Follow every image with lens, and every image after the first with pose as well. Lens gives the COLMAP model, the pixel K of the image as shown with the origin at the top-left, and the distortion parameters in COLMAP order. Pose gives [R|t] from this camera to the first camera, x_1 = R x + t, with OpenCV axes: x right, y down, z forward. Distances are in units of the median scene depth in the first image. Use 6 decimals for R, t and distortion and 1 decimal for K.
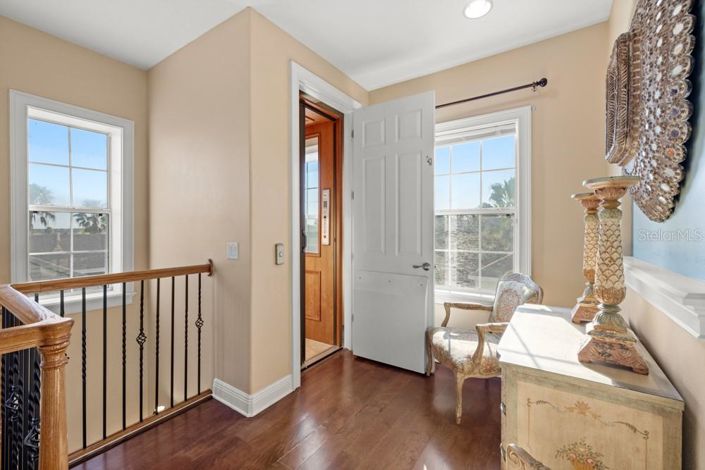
lens RADIAL K [[303.5, 0, 350.9], [0, 303.5, 231.6], [0, 0, 1]] dist [0.002744, 0.000433]
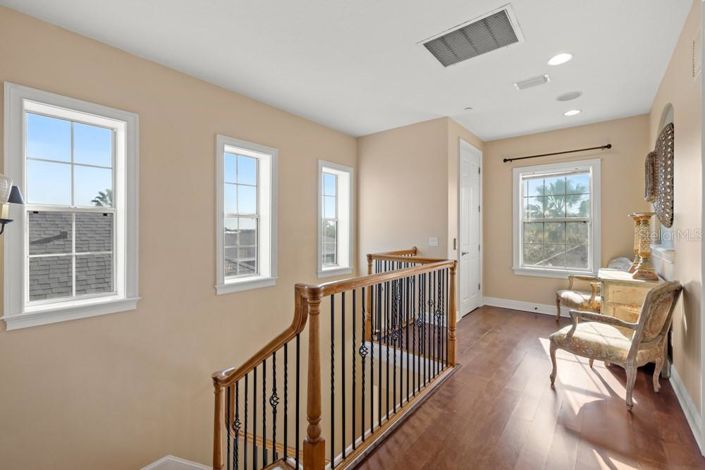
lens RADIAL K [[303.5, 0, 357.6], [0, 303.5, 230.7], [0, 0, 1]] dist [0.002744, 0.000433]
pose [[0.996888, 0.001979, -0.078803, -0.668411], [-0.002142, 0.999996, -0.001977, 0.000320], [0.078798, 0.002139, 0.996888, -0.856469]]
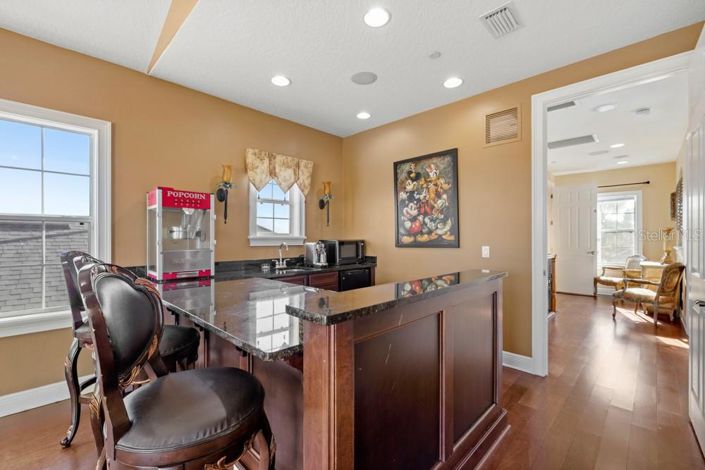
lens RADIAL K [[303.5, 0, 357.7], [0, 303.5, 238.7], [0, 0, 1]] dist [0.002744, 0.000433]
pose [[0.986317, 0.000606, -0.164860, -1.428769], [-0.000834, 0.999999, -0.001312, 0.006236], [0.164859, 0.001431, 0.986316, -2.037883]]
